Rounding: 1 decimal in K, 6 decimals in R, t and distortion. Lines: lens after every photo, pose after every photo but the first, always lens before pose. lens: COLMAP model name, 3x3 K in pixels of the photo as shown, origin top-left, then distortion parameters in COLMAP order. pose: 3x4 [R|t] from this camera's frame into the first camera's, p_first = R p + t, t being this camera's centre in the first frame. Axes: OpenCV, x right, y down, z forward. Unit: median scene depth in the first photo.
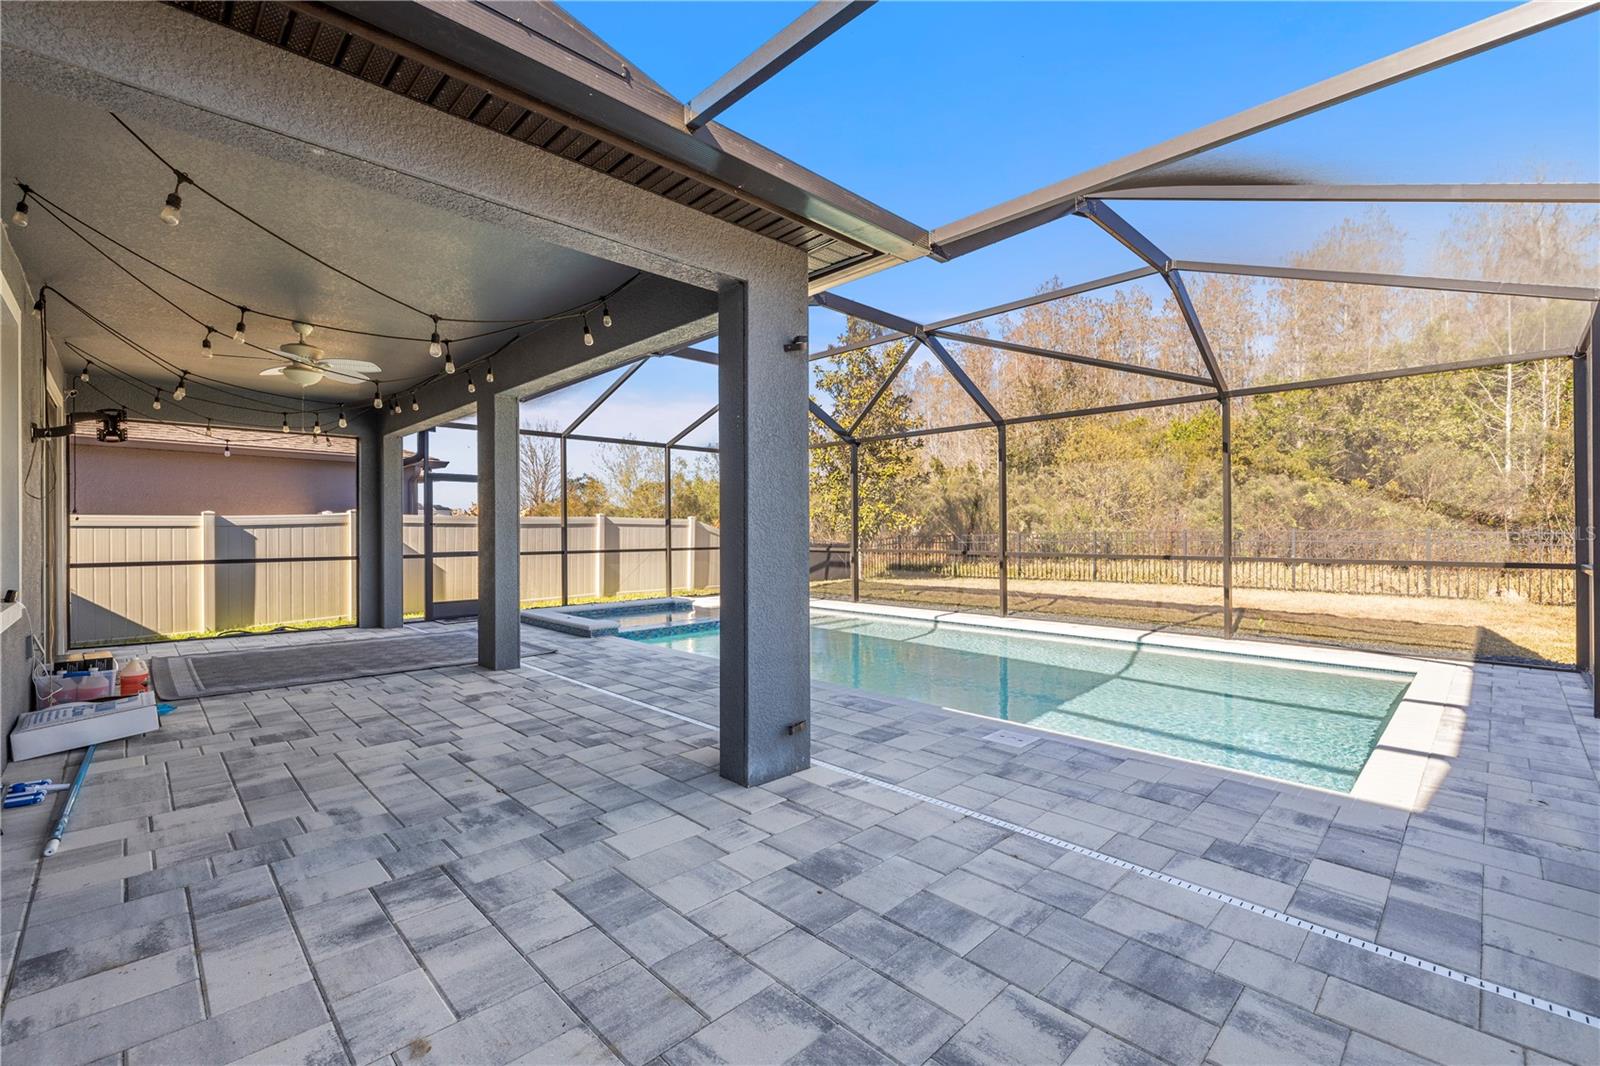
lens RADIAL K [[682.9, 0, 797.7], [0, 682.9, 526.9], [0, 0, 1]] dist [0.001381, 0.000108]
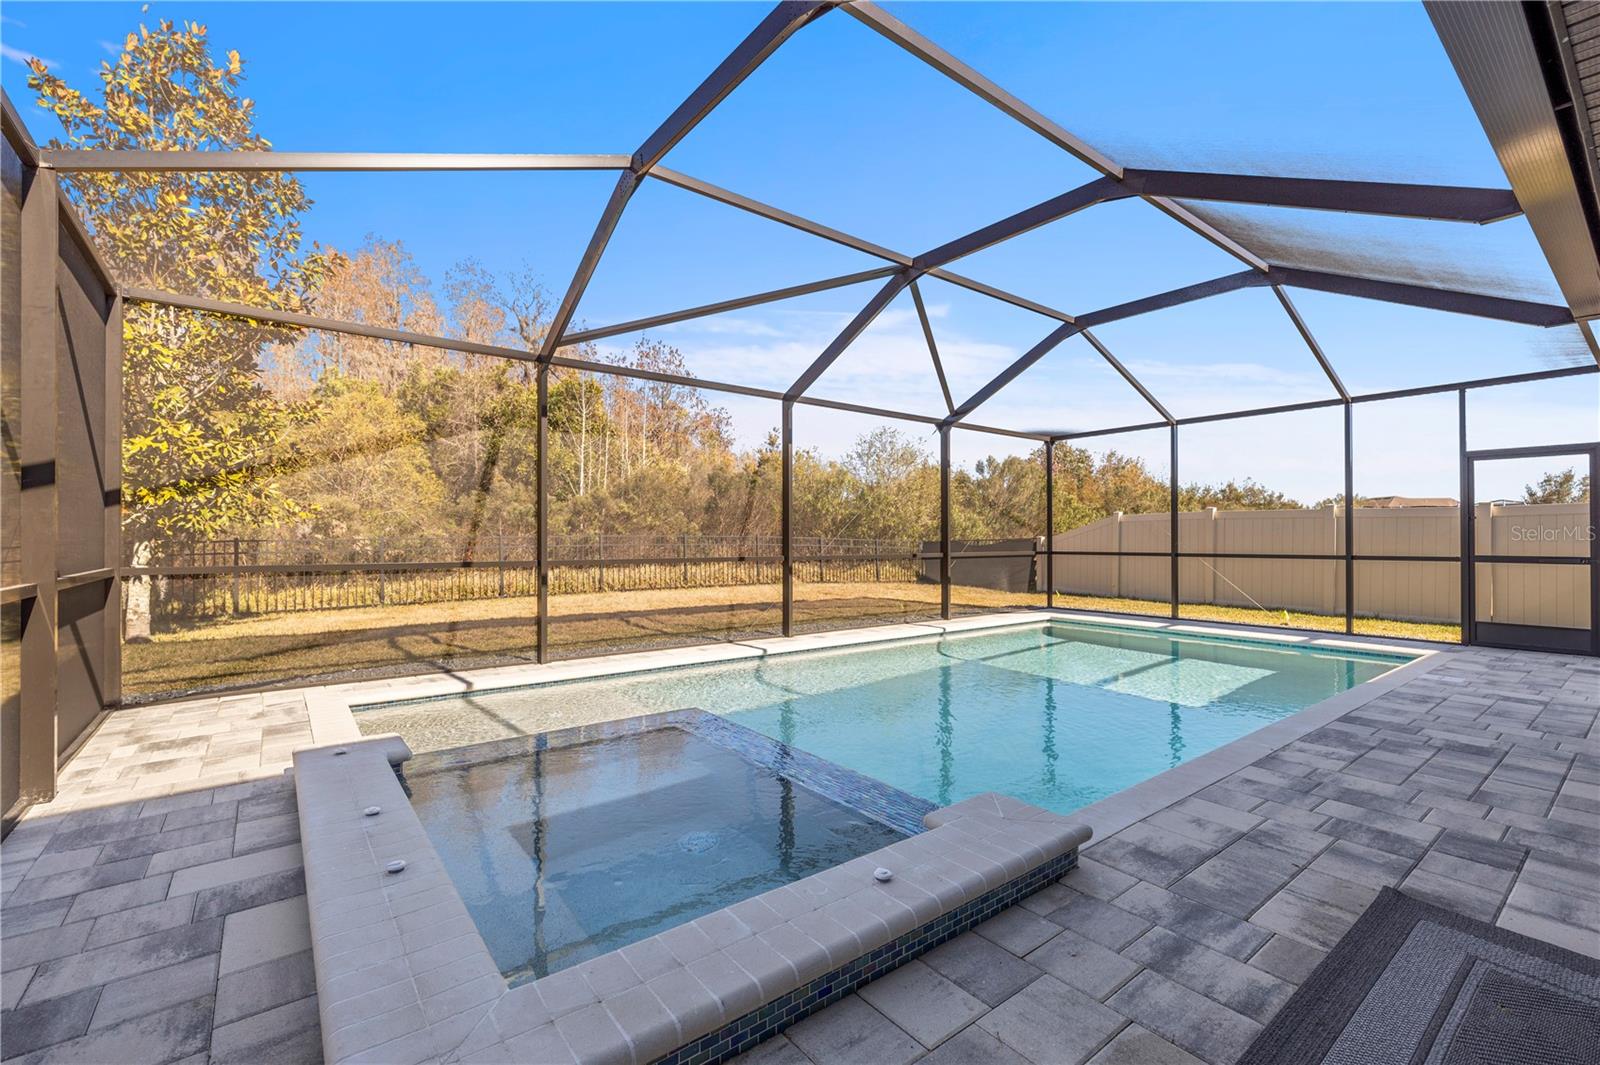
lens RADIAL K [[681.2, 0, 792.0], [0, 681.2, 525.2], [0, 0, 1]] dist [-0.000265, 0.000395]
pose [[0.118264, 0.023365, 0.992707, -0.573710], [-0.004247, 0.999726, -0.023024, 0.020197], [-0.992973, -0.001493, 0.118331, 1.013663]]
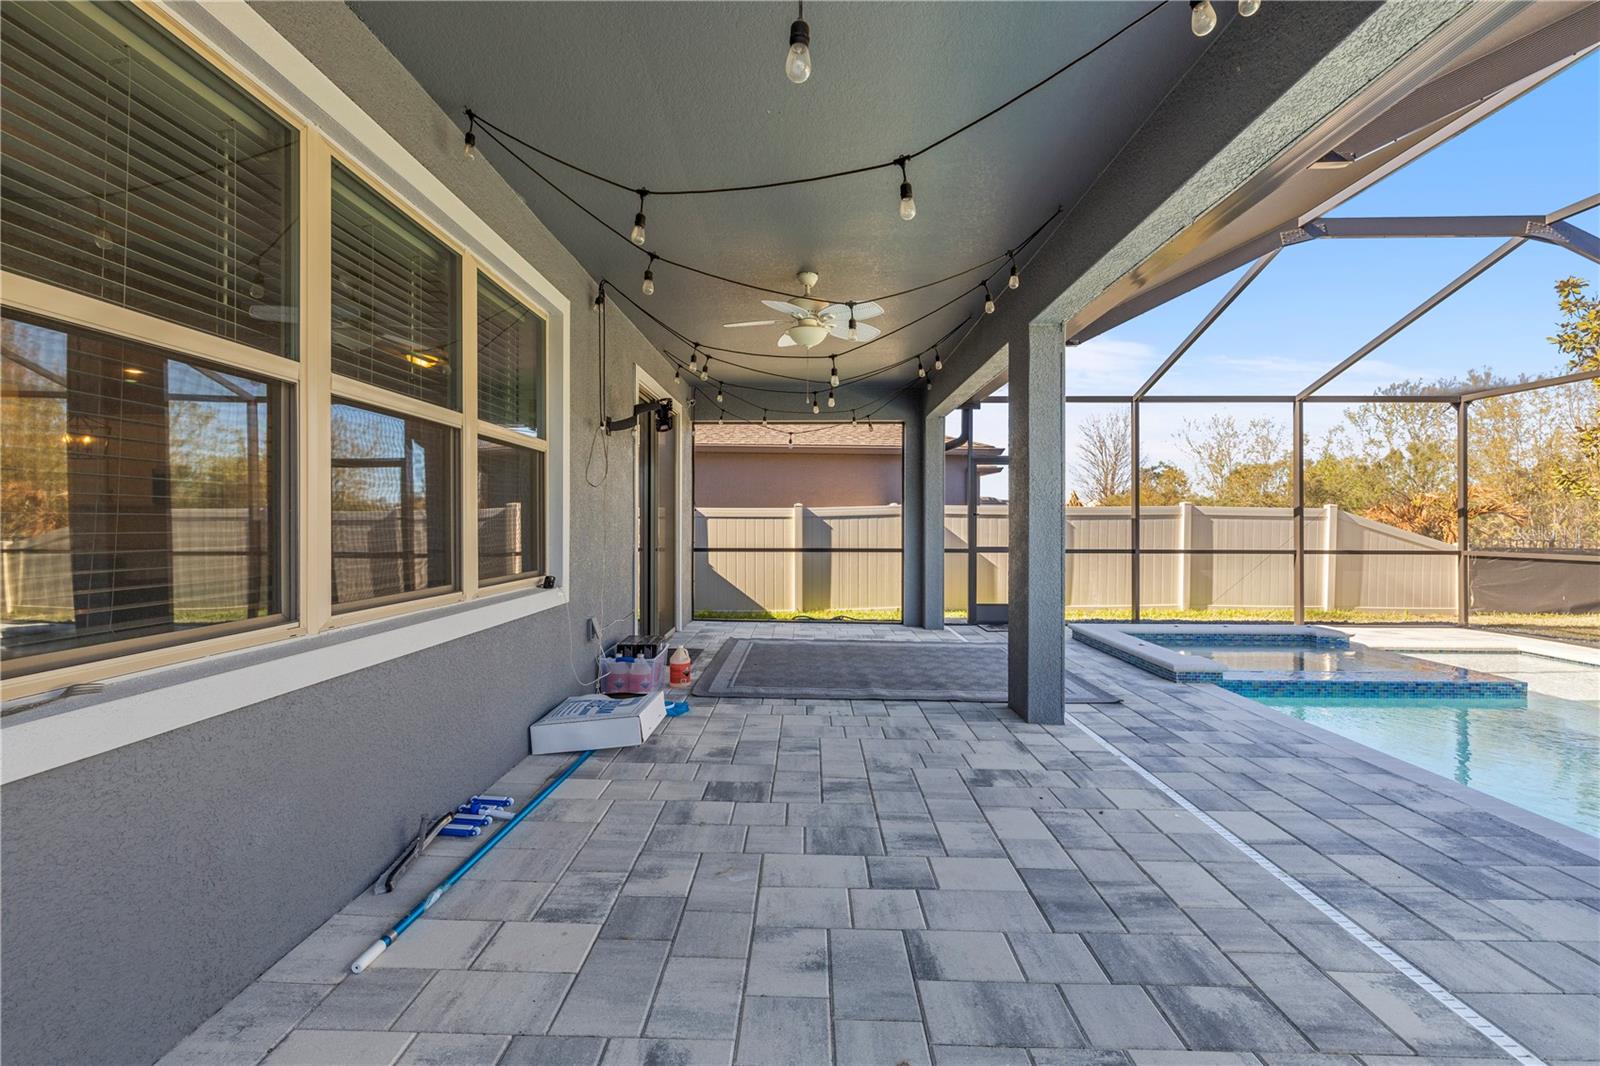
lens RADIAL K [[681.2, 0, 792.0], [0, 681.2, 525.7], [0, 0, 1]] dist [-0.000265, 0.000395]
pose [[0.698770, 0.007997, -0.715302, -0.082356], [-0.003099, 0.999962, 0.008152, 0.003952], [0.715340, -0.003480, 0.698768, 0.242571]]
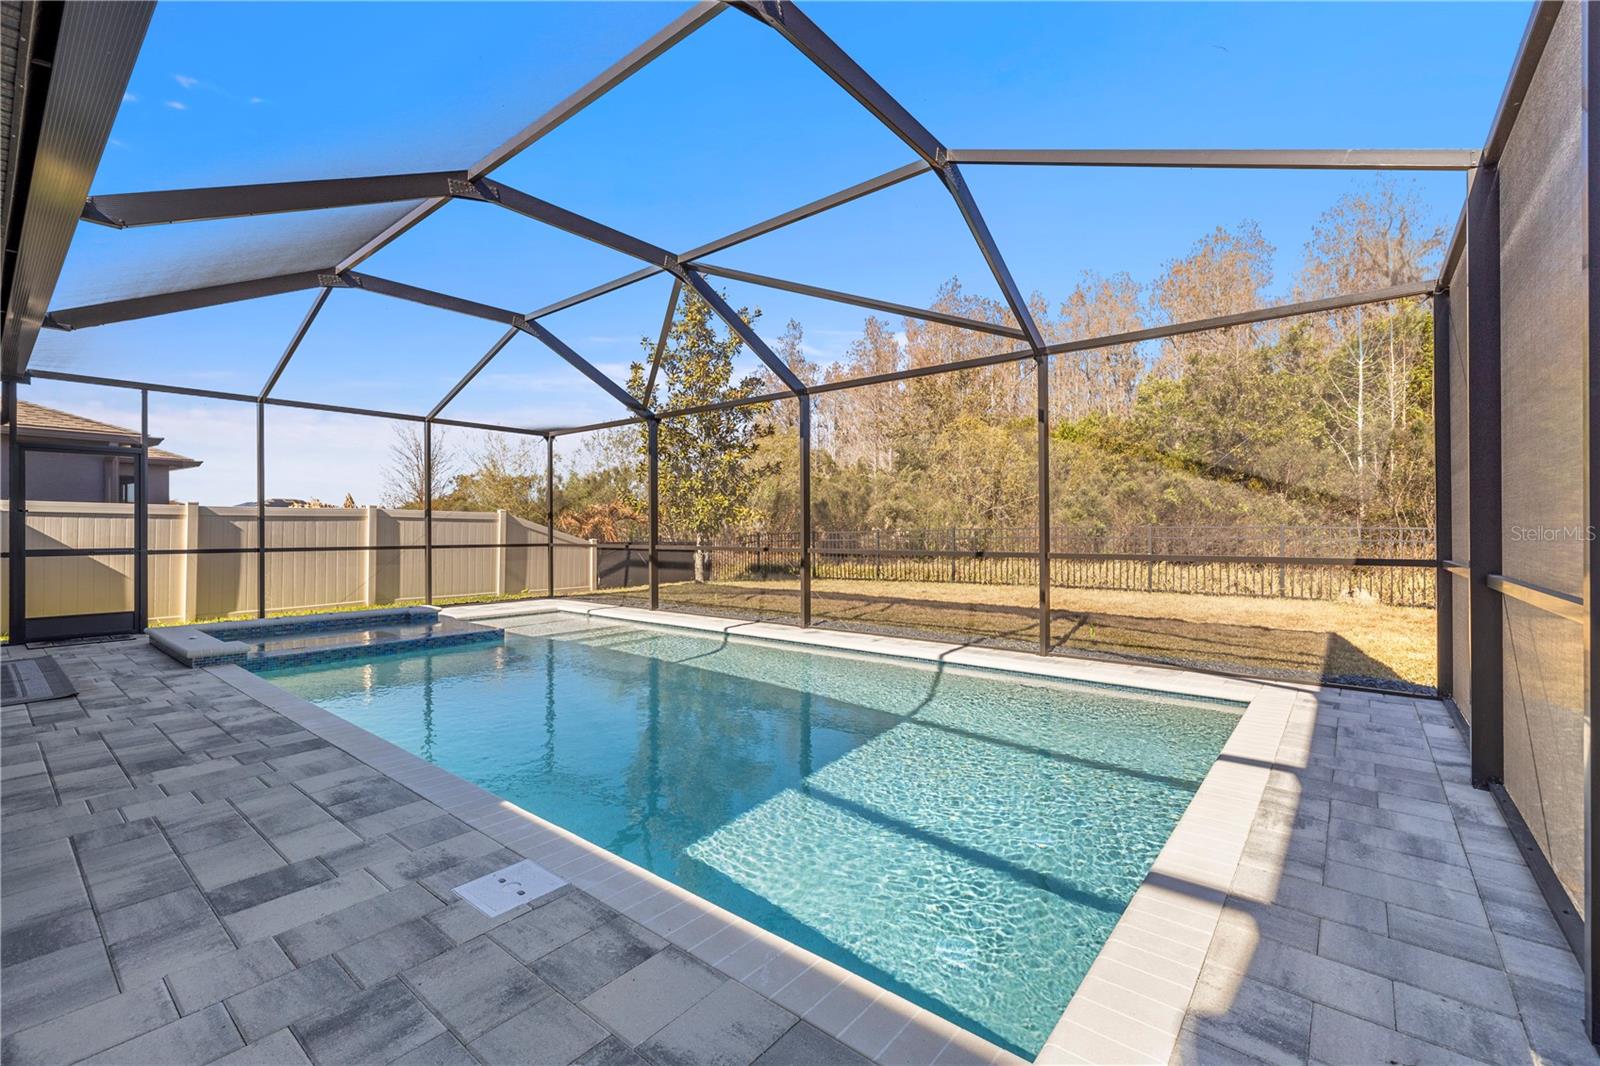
lens RADIAL K [[681.2, 0, 792.0], [0, 681.2, 525.7], [0, 0, 1]] dist [-0.000265, 0.000395]
pose [[0.994169, 0.003185, 0.107783, 0.218815], [-0.002798, 0.999989, -0.003737, 0.013705], [-0.107794, 0.003414, 0.994167, 0.207886]]
